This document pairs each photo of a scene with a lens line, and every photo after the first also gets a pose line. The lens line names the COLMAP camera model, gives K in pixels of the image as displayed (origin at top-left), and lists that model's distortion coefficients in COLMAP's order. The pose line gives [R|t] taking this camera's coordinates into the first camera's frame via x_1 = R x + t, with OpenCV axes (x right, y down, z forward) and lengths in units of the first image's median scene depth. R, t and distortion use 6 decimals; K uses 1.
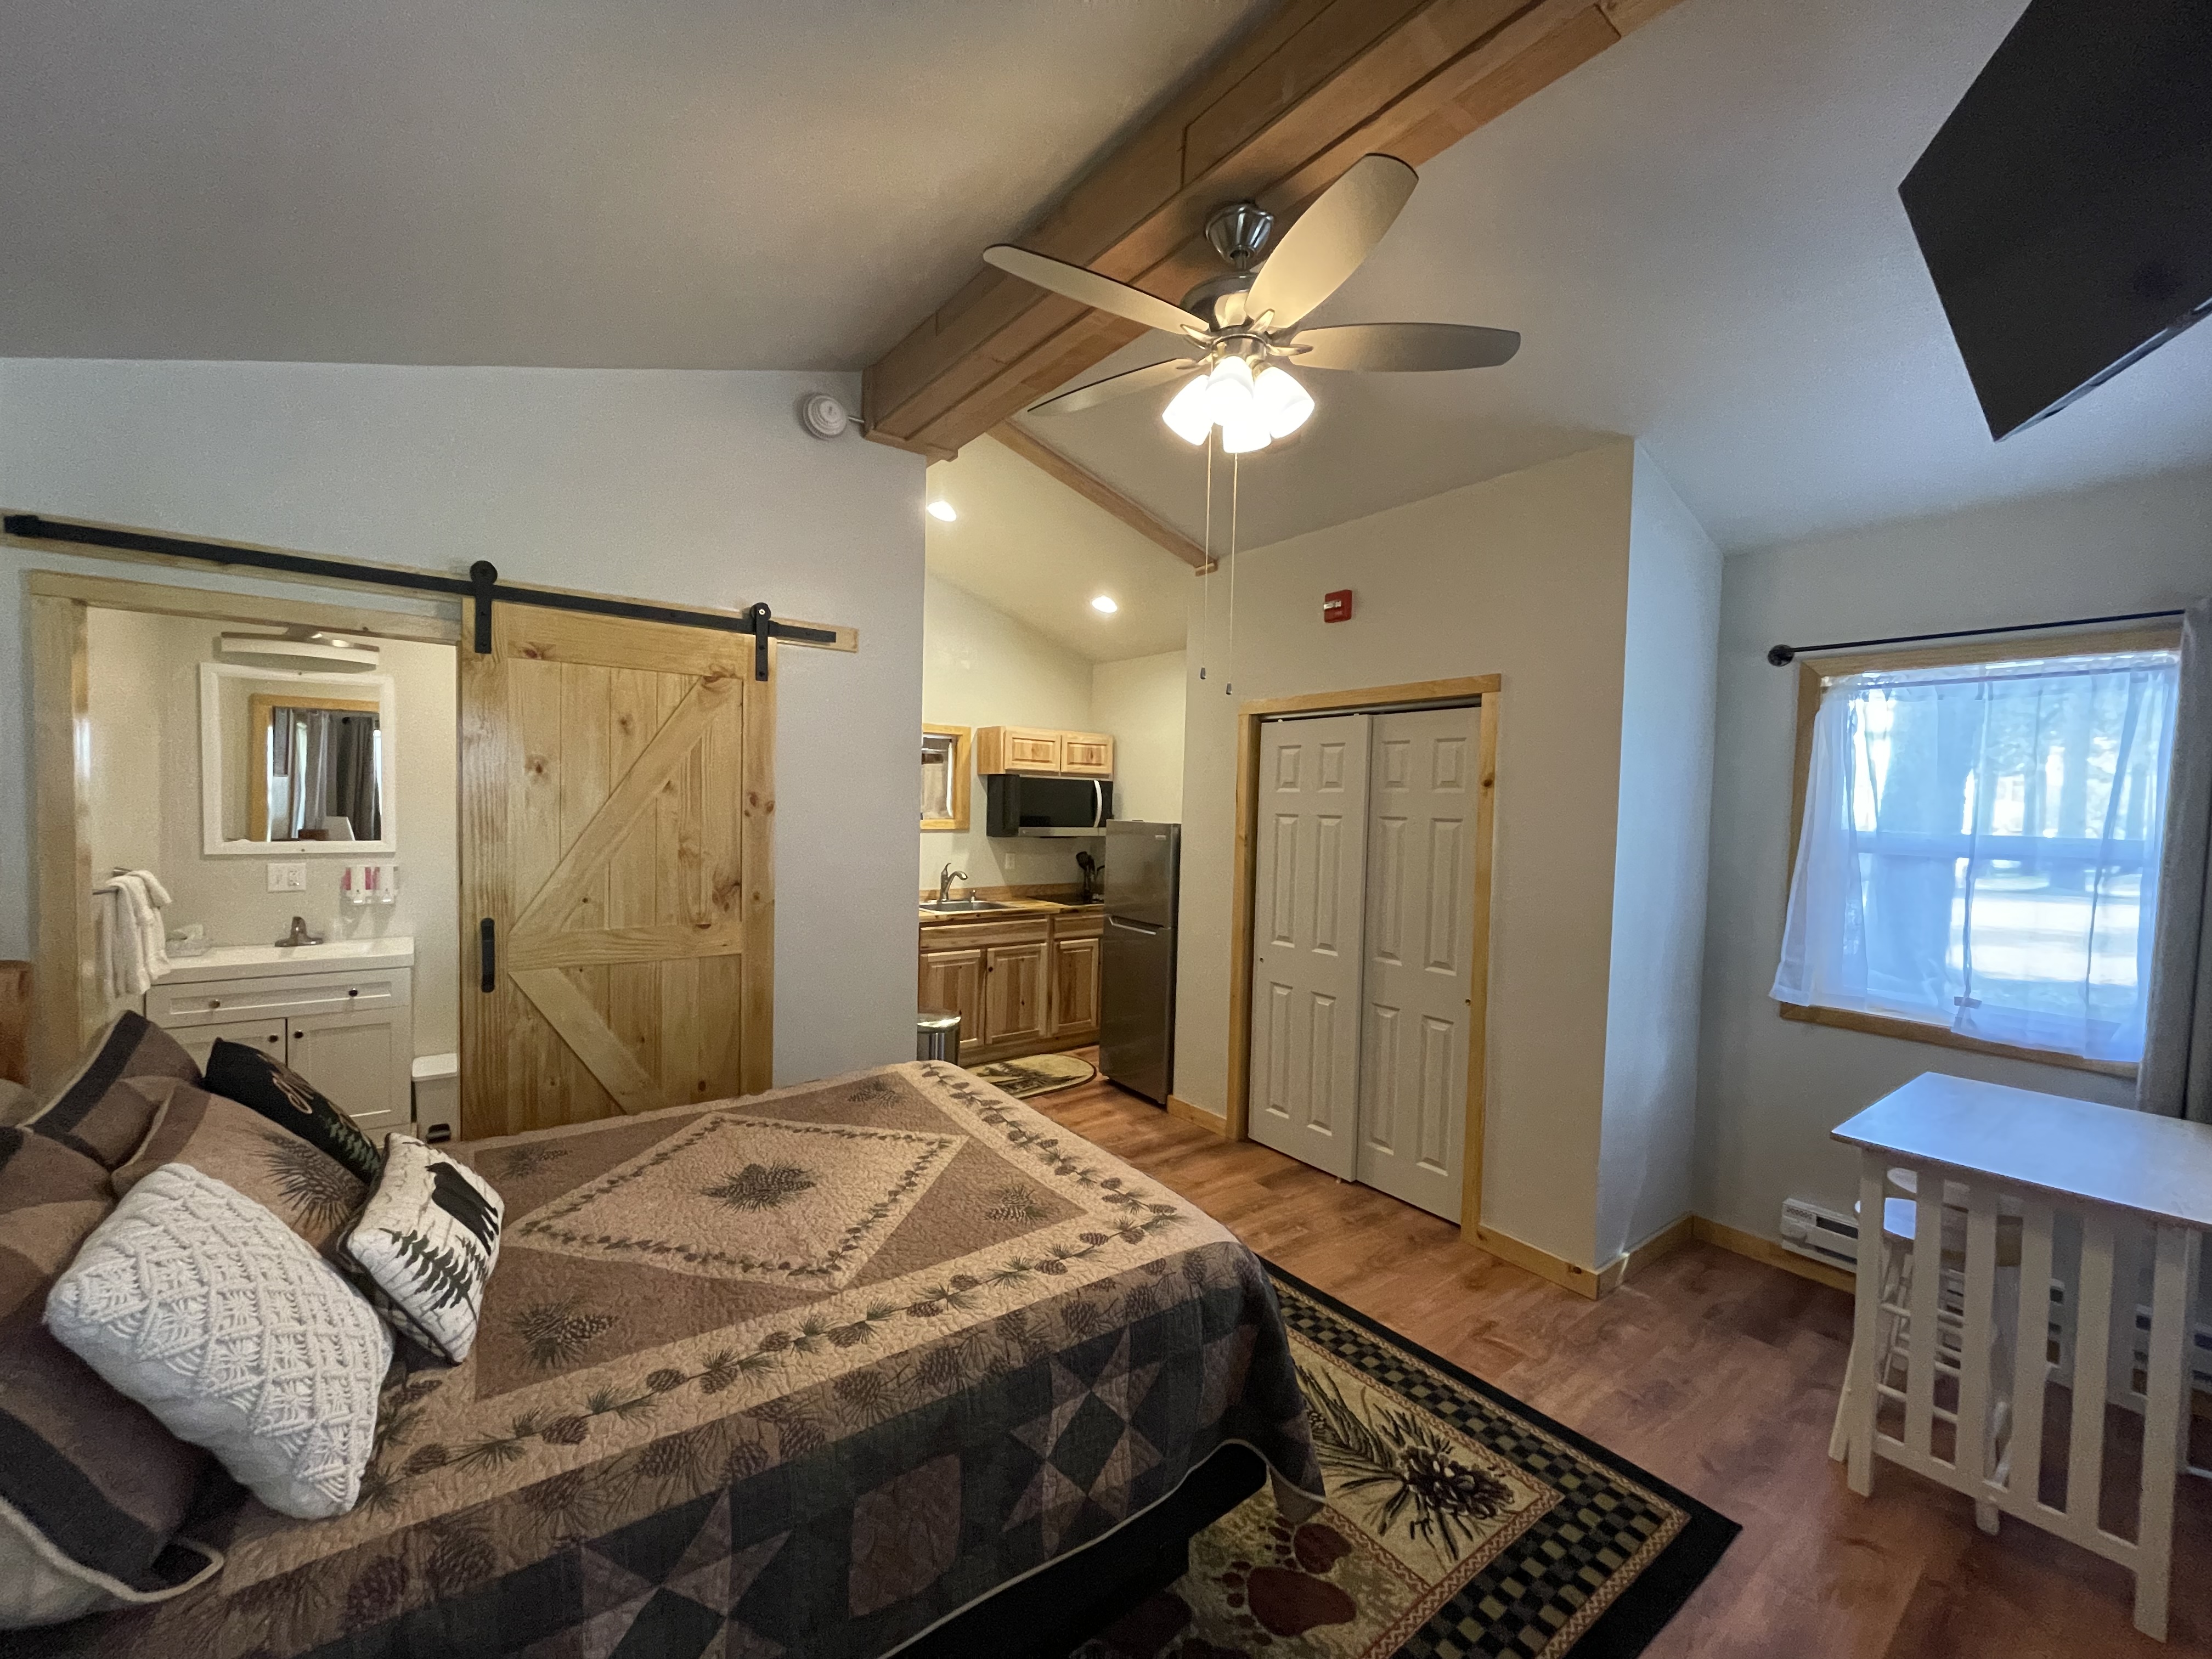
lens RADIAL K [[888.9, 0, 1106.0], [0, 888.9, 829.5], [0, 0, 1]] dist [-0.001225, -0.000305]
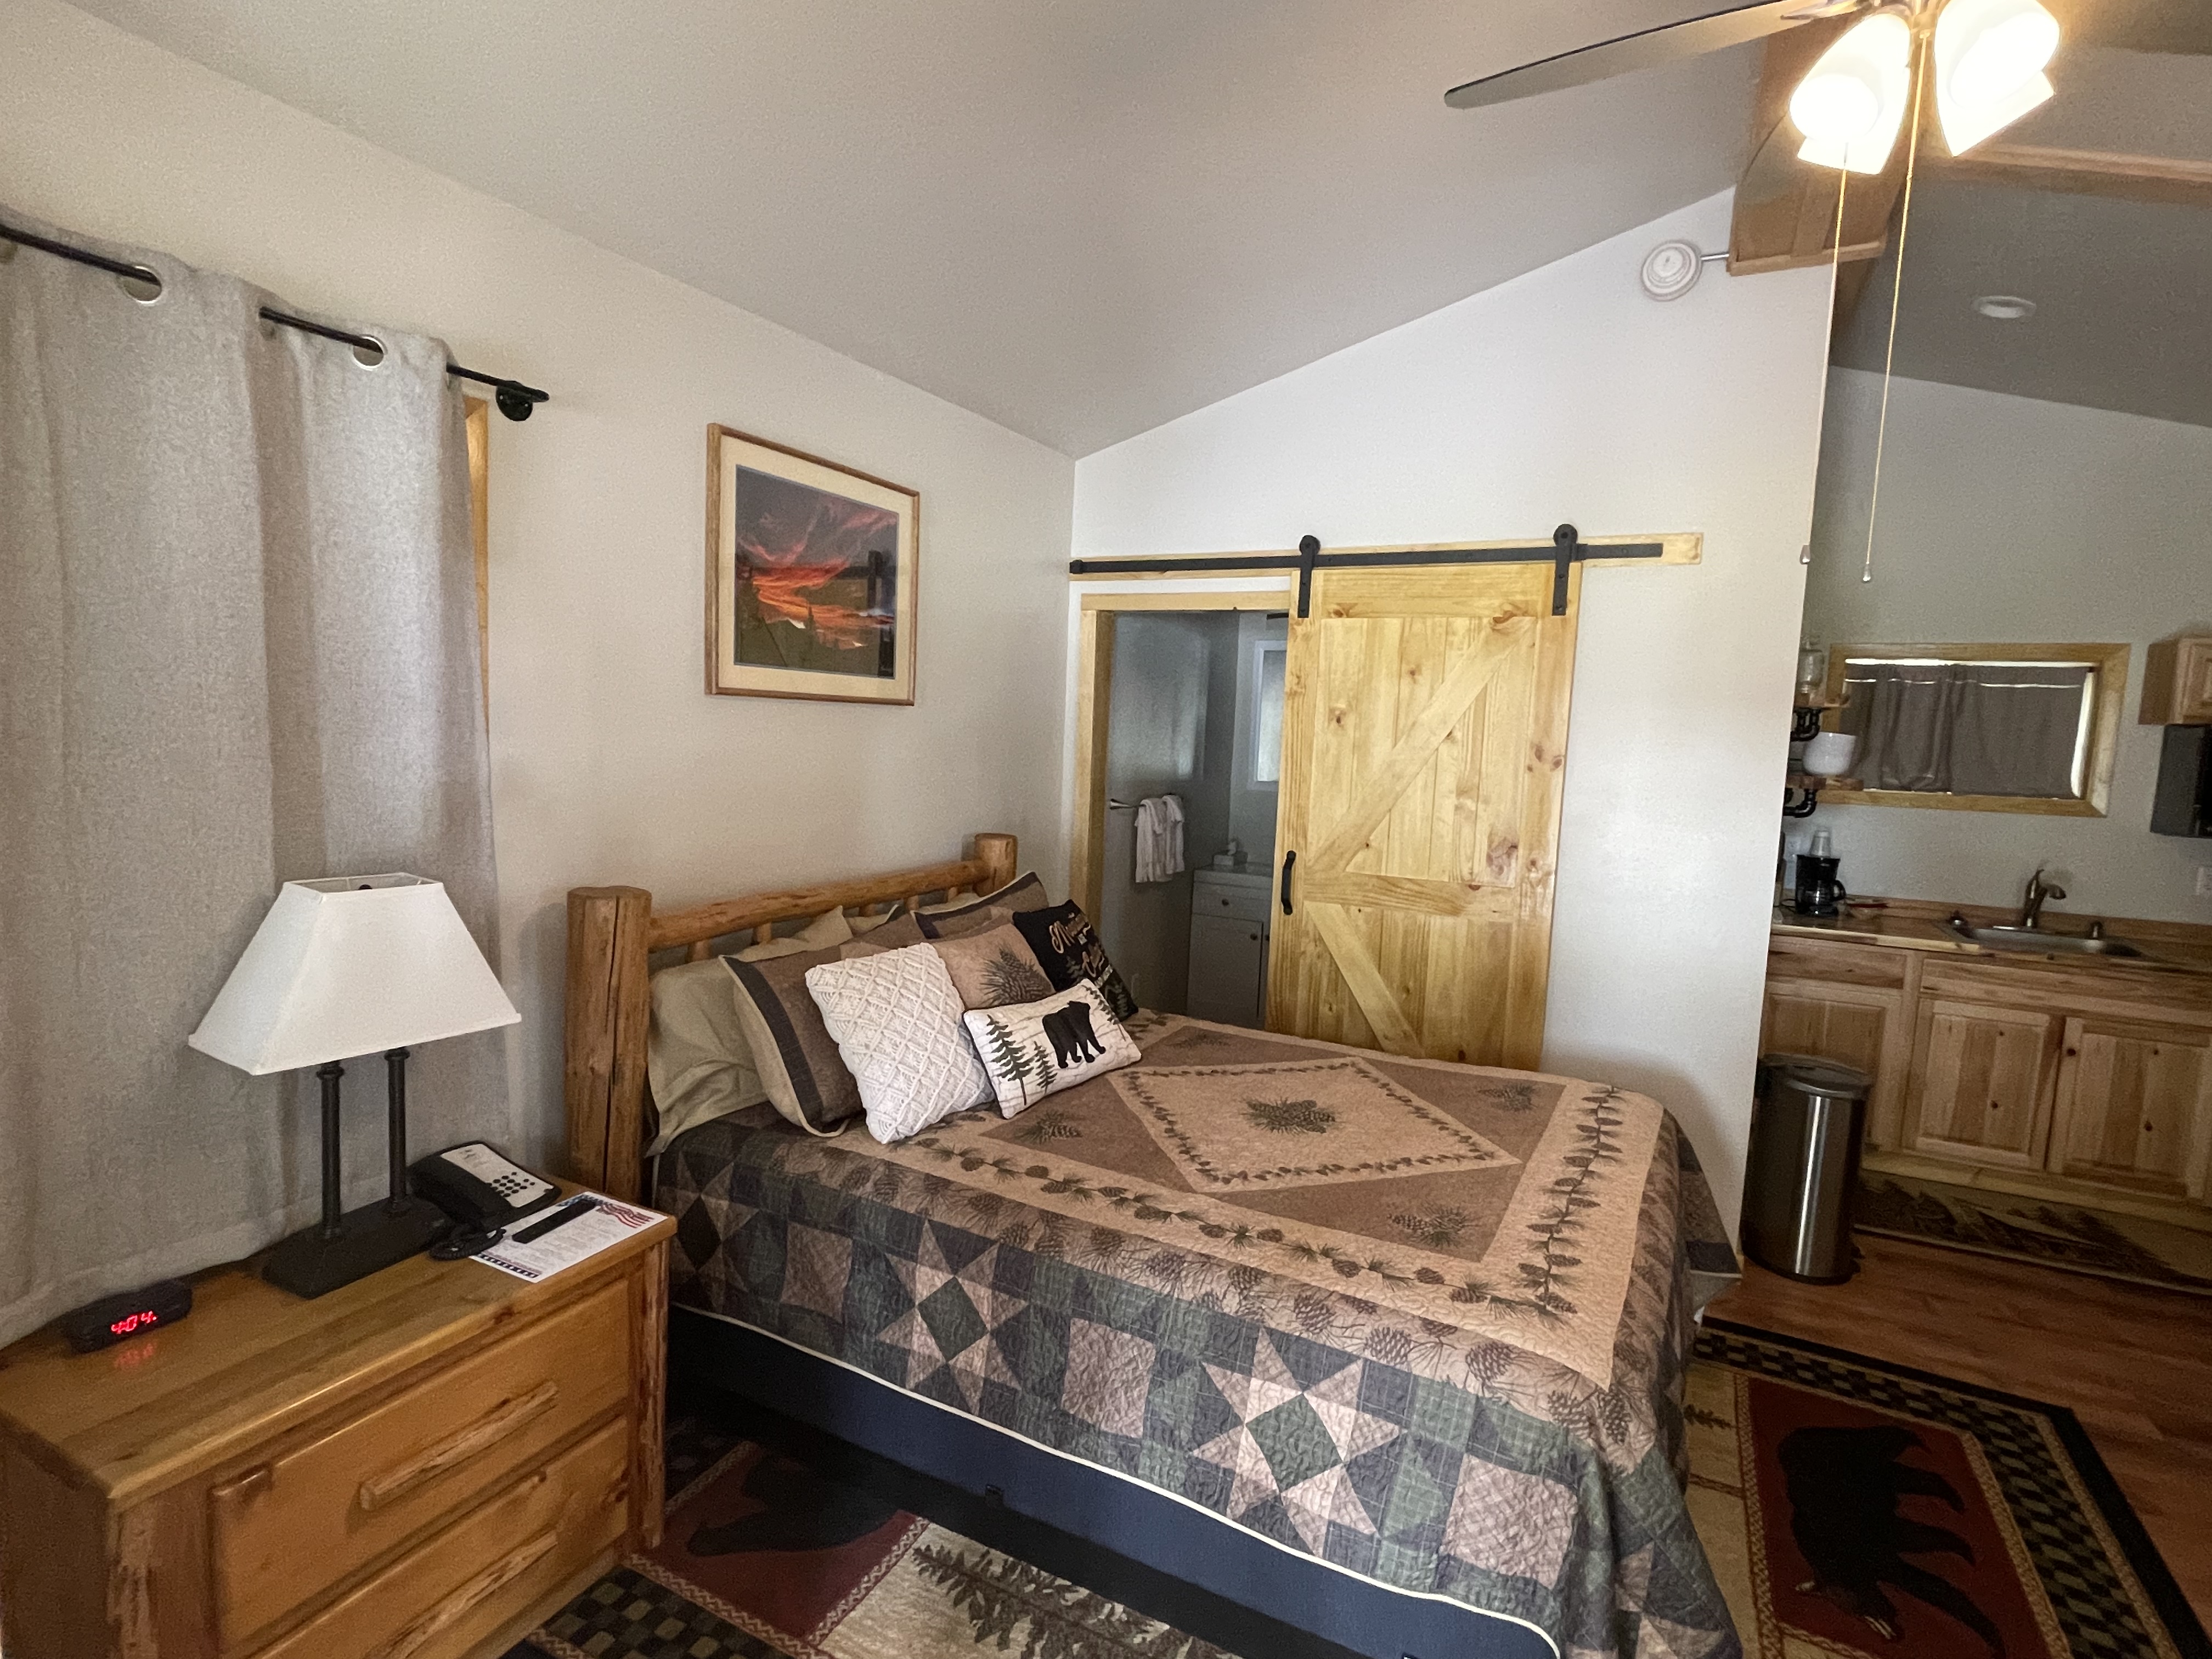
lens RADIAL K [[1095.0, 0, 1106.0], [0, 1095.0, 829.5], [0, 0, 1]] dist [0.001766, -0.000134]
pose [[0.425160, 0.078981, -0.901666, 0.648589], [-0.057141, 0.996541, 0.060348, 0.001730], [0.903313, 0.025864, 0.428202, 0.245864]]
